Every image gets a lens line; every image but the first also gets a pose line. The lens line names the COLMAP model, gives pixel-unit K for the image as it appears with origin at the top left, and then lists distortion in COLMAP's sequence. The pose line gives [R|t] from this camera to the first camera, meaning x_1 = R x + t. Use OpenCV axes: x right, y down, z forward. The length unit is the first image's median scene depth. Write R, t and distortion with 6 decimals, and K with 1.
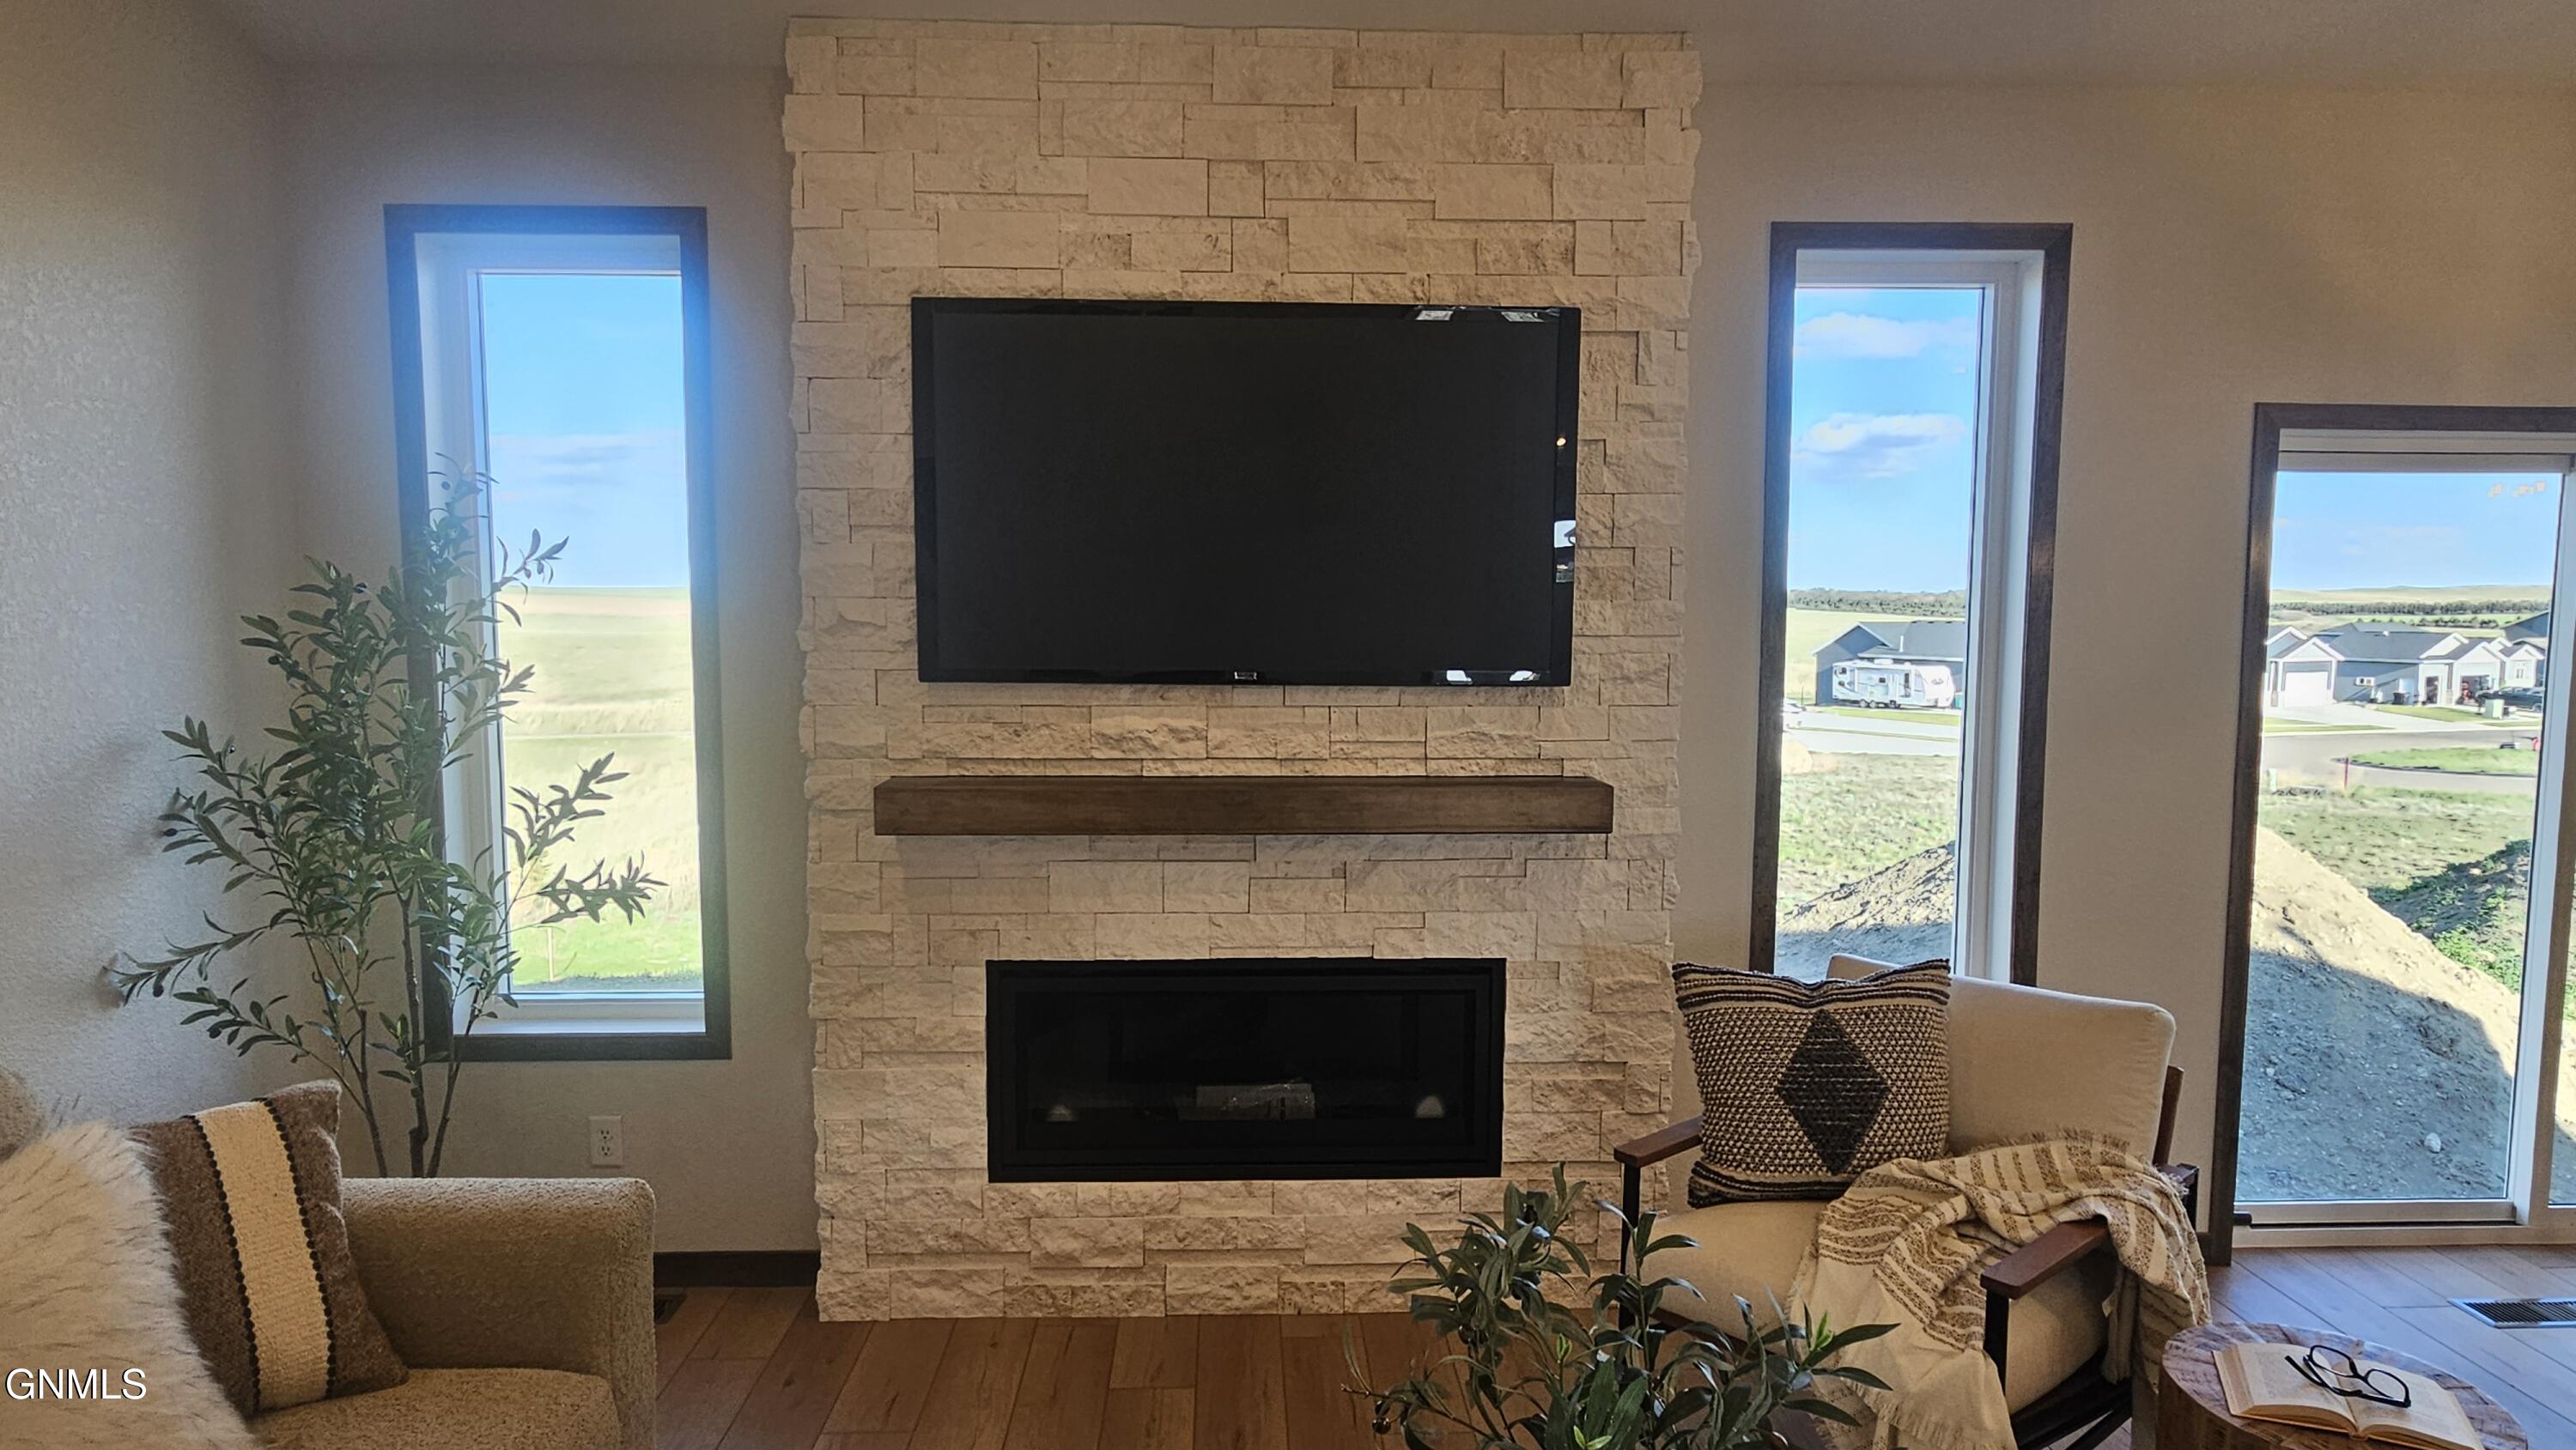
lens RADIAL K [[1511.8, 0, 1284.0], [0, 1511.8, 739.7], [0, 0, 1]] dist [0.005089, -0.006279]
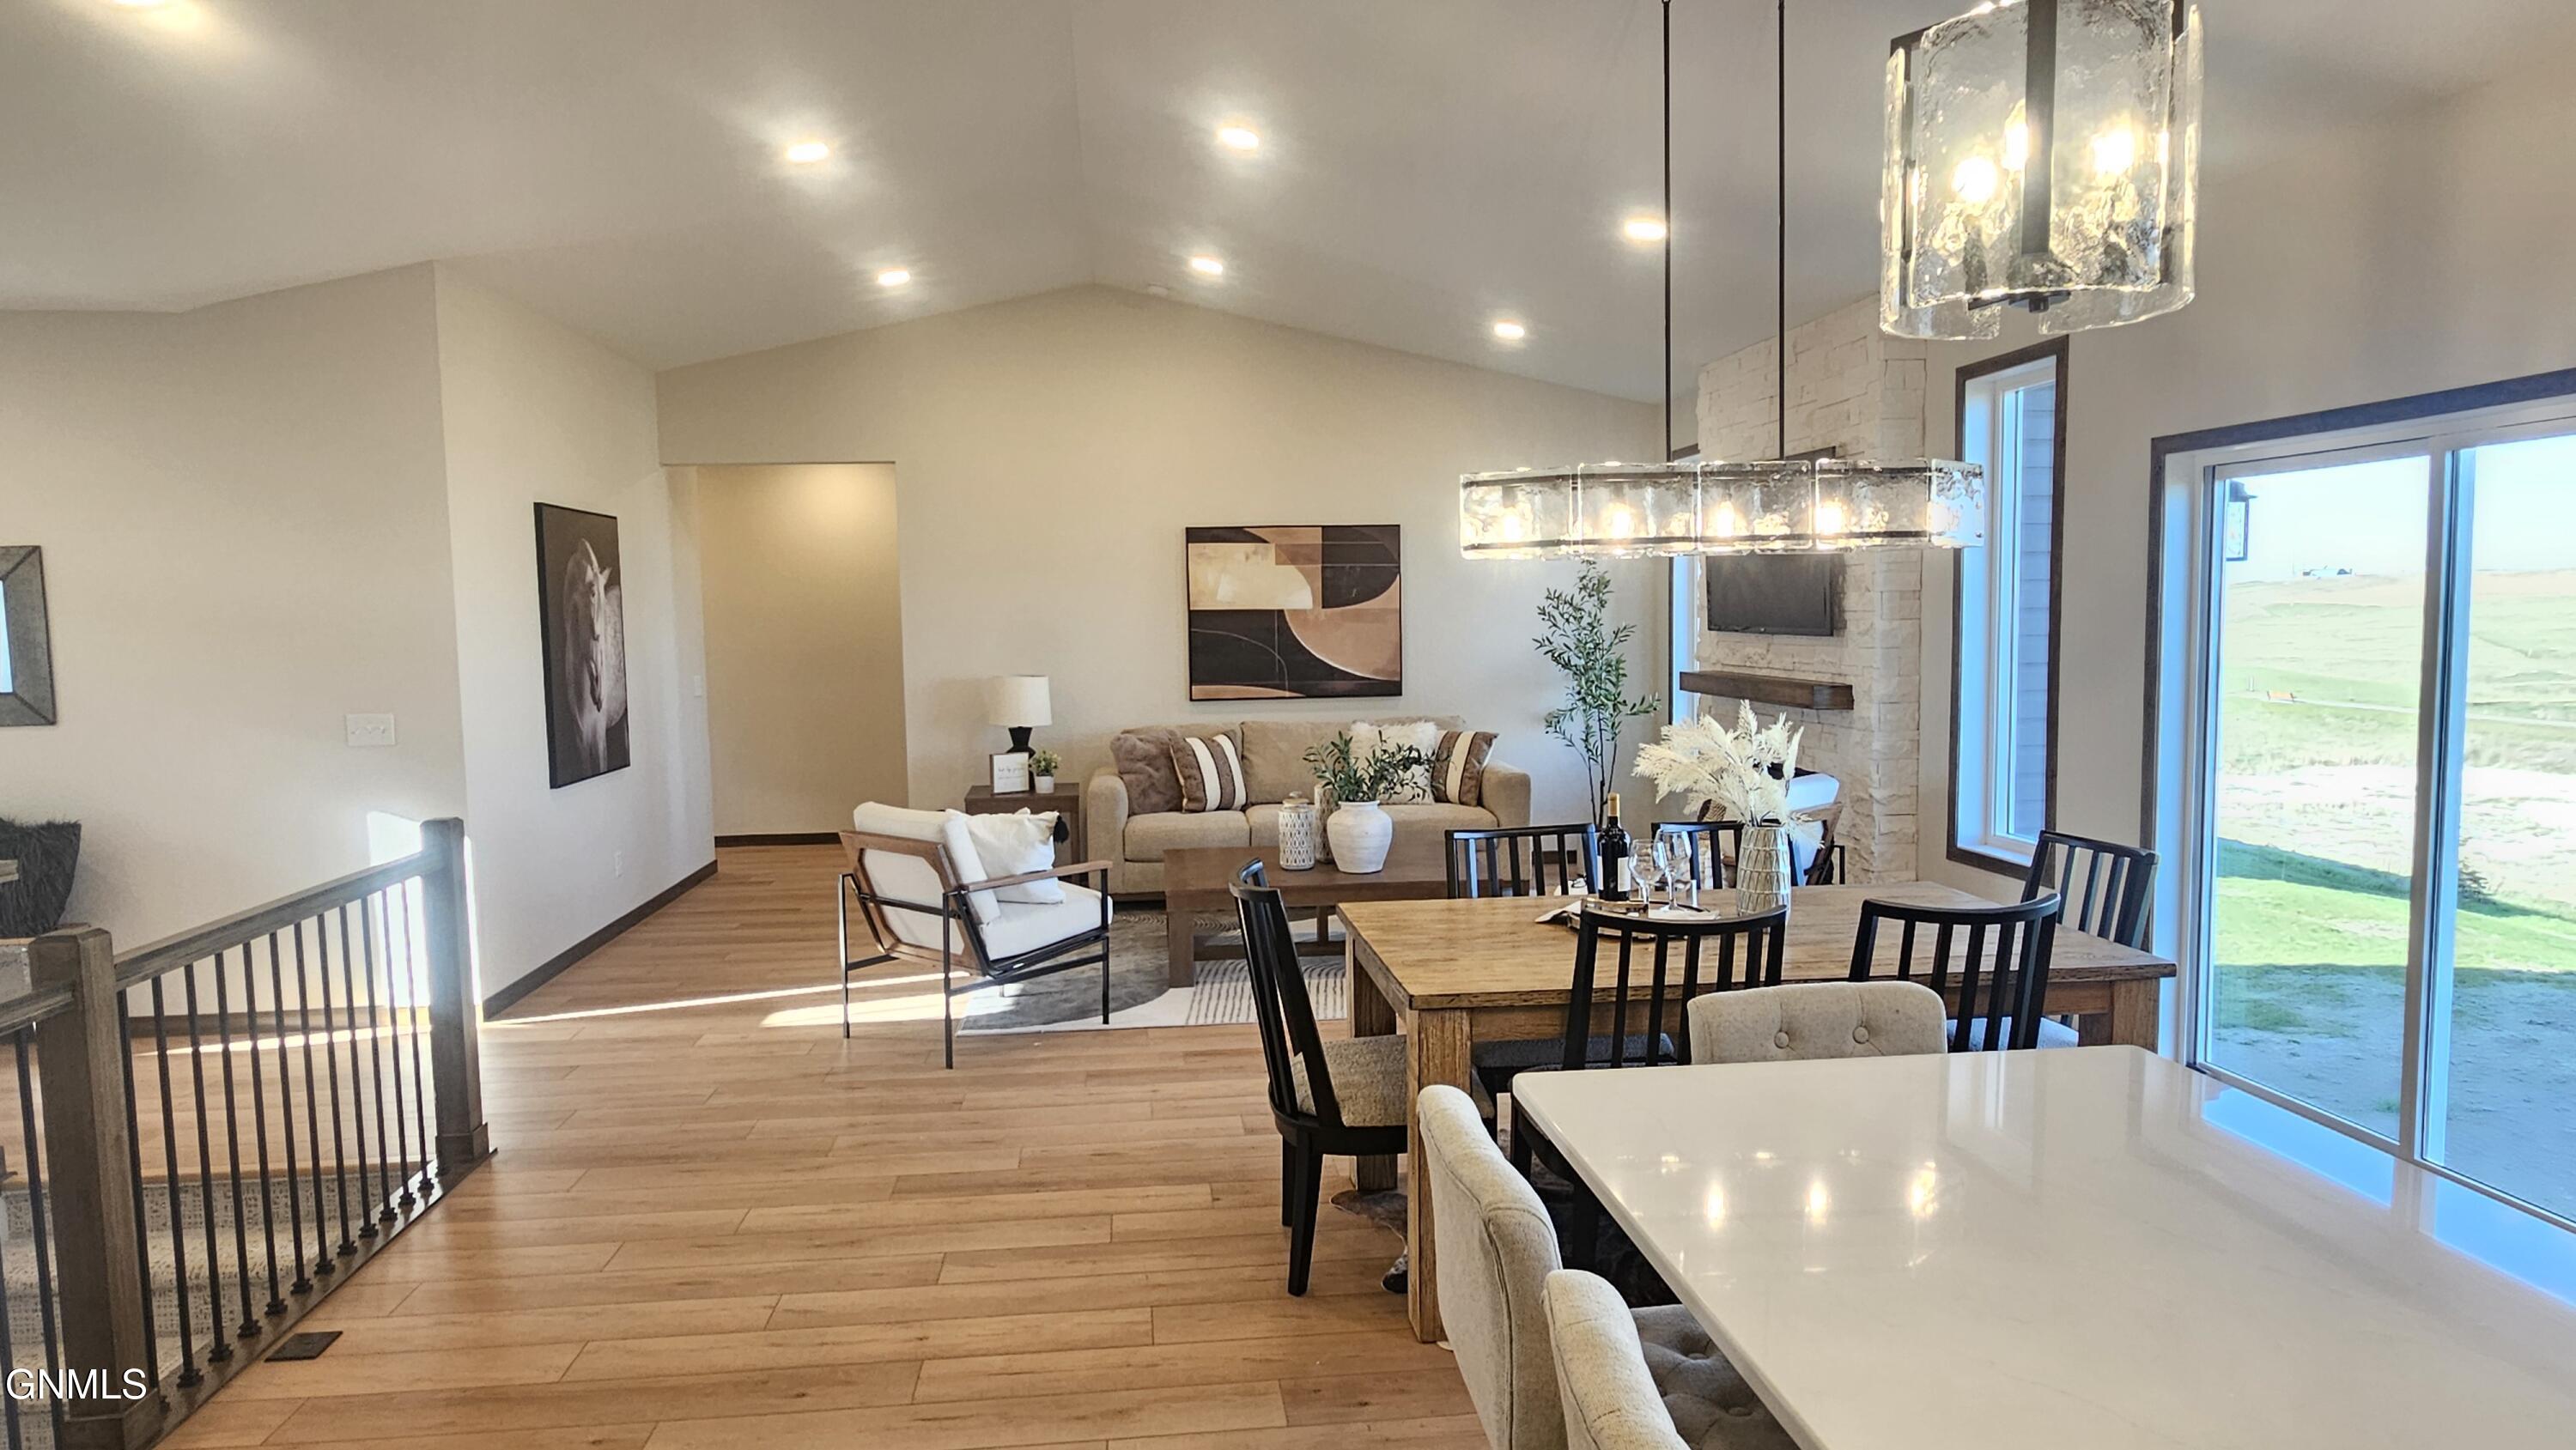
lens RADIAL K [[1511.8, 0, 1286.8], [0, 1511.8, 732.9], [0, 0, 1]] dist [0.005089, -0.006279]
pose [[0.071794, 0.077201, -0.994427, 2.099322], [-0.070597, 0.994893, 0.072140, -0.002586], [0.994918, 0.065024, 0.076877, 0.150848]]
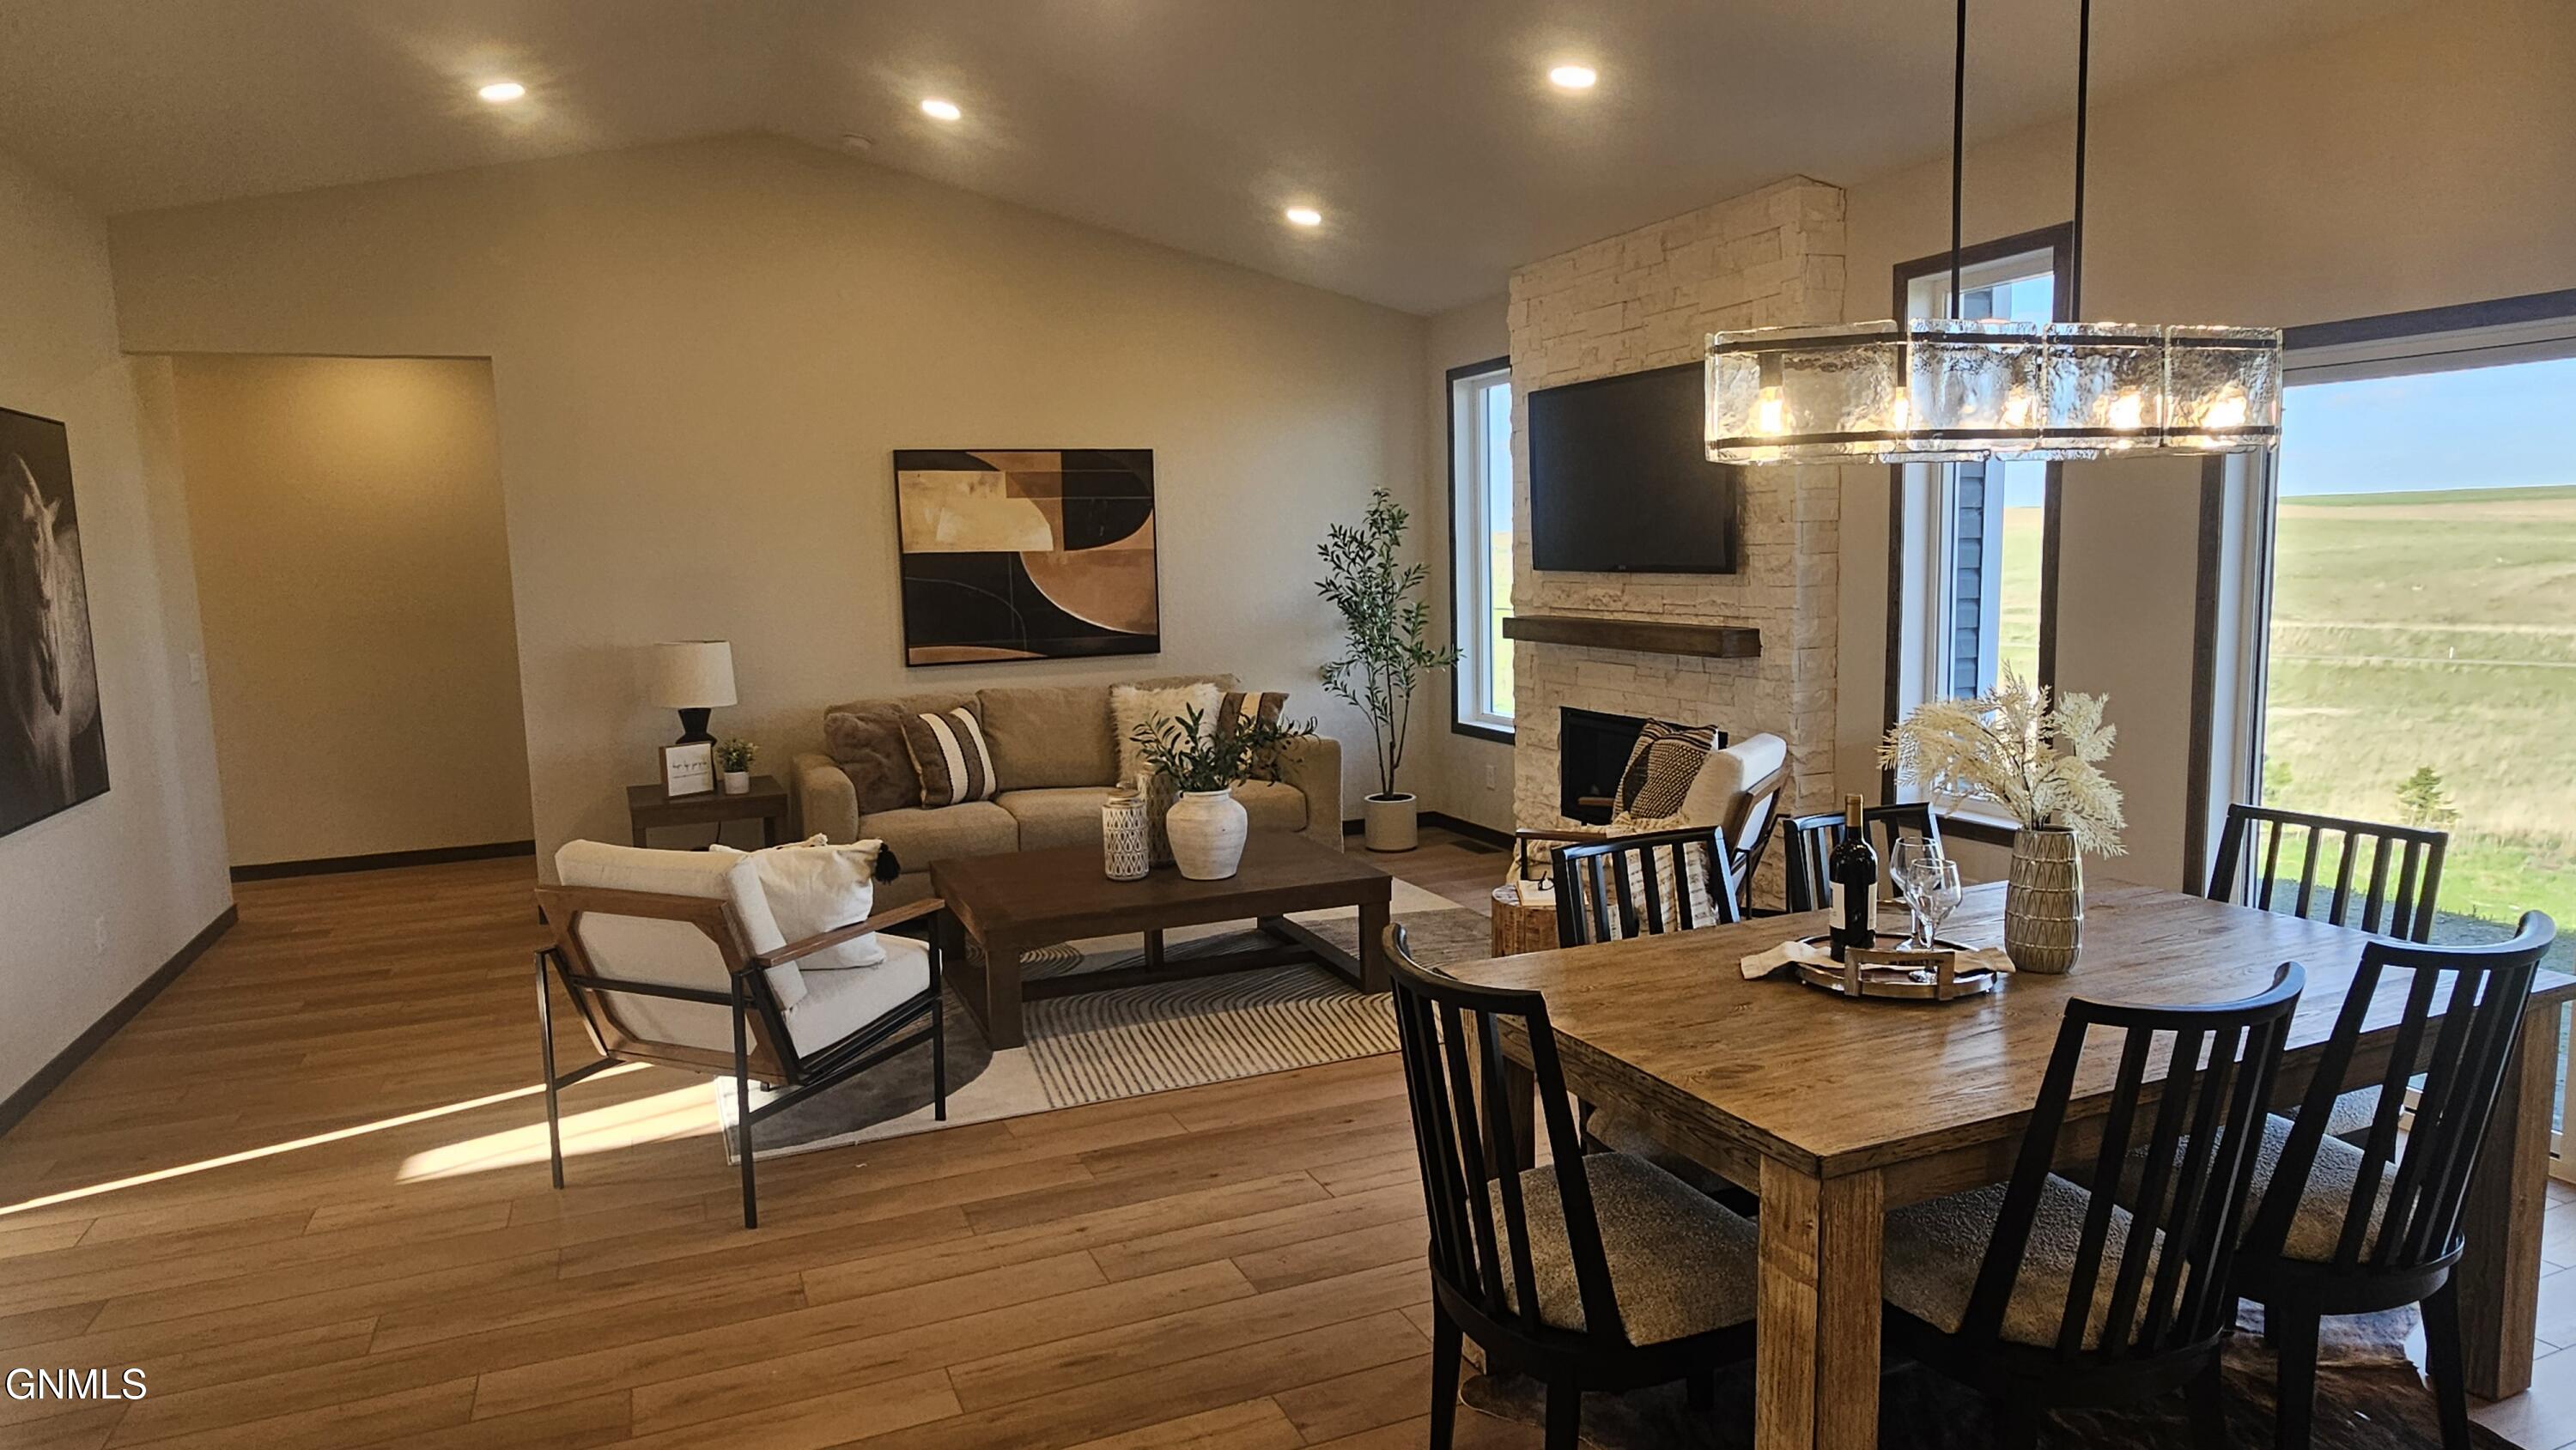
lens RADIAL K [[1511.8, 0, 1281.3], [0, 1511.8, 732.4], [0, 0, 1]] dist [0.005089, -0.006279]
pose [[0.358261, 0.102568, -0.927970, 1.621228], [-0.054266, 0.994554, 0.088977, 0.018640], [0.932043, 0.018480, 0.361876, -0.104470]]
